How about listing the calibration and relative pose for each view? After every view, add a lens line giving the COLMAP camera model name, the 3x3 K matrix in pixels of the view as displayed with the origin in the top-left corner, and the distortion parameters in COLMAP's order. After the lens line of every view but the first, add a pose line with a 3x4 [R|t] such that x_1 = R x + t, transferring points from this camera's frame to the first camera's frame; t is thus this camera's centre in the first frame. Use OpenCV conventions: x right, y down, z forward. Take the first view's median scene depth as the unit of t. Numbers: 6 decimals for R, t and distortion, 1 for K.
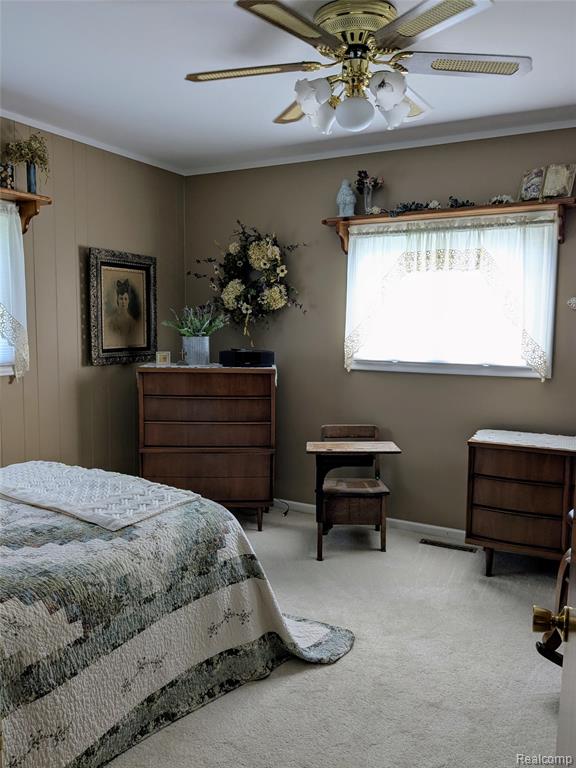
lens RADIAL K [[609.4, 0, 288.0], [0, 609.4, 384.0], [0, 0, 1]] dist [0.057654, -0.101800]
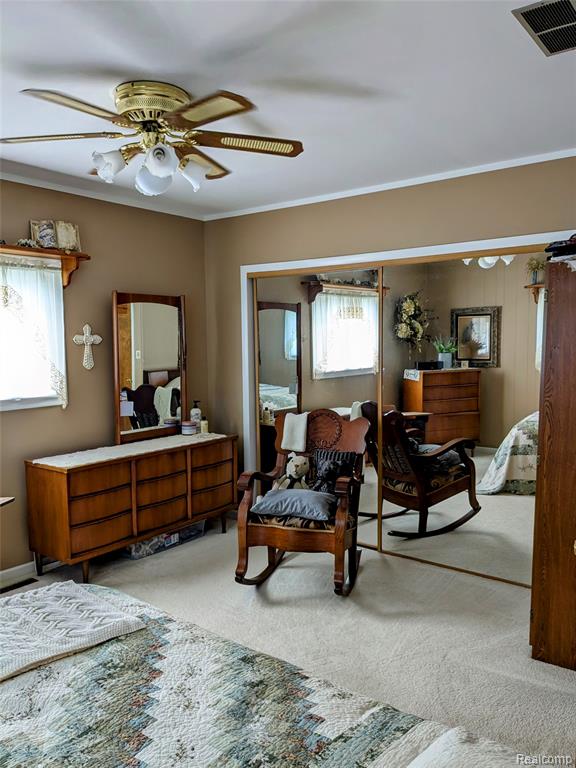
lens RADIAL K [[627.4, 0, 288.0], [0, 627.4, 384.0], [0, 0, 1]] dist [-0.000709, -0.003629]
pose [[0.145190, -0.080298, 0.986140, -0.997557], [0.116297, 0.991177, 0.063586, -0.109250], [-0.982545, 0.105453, 0.153247, 0.607335]]
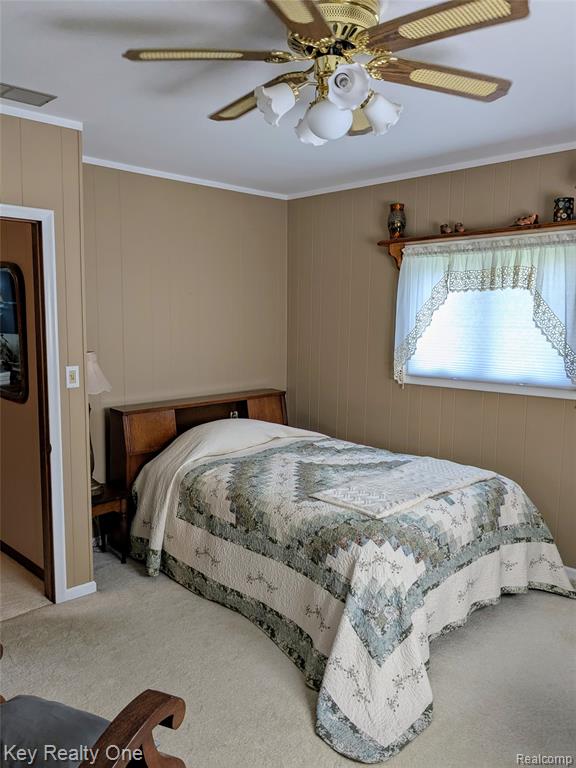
lens RADIAL K [[609.4, 0, 288.0], [0, 609.4, 384.0], [0, 0, 1]] dist [0.057654, -0.101800]
pose [[-0.263020, 0.108618, -0.958657, 0.964825], [-0.126075, 0.981253, 0.145768, -0.192693], [0.956517, 0.159203, -0.244395, 1.175642]]
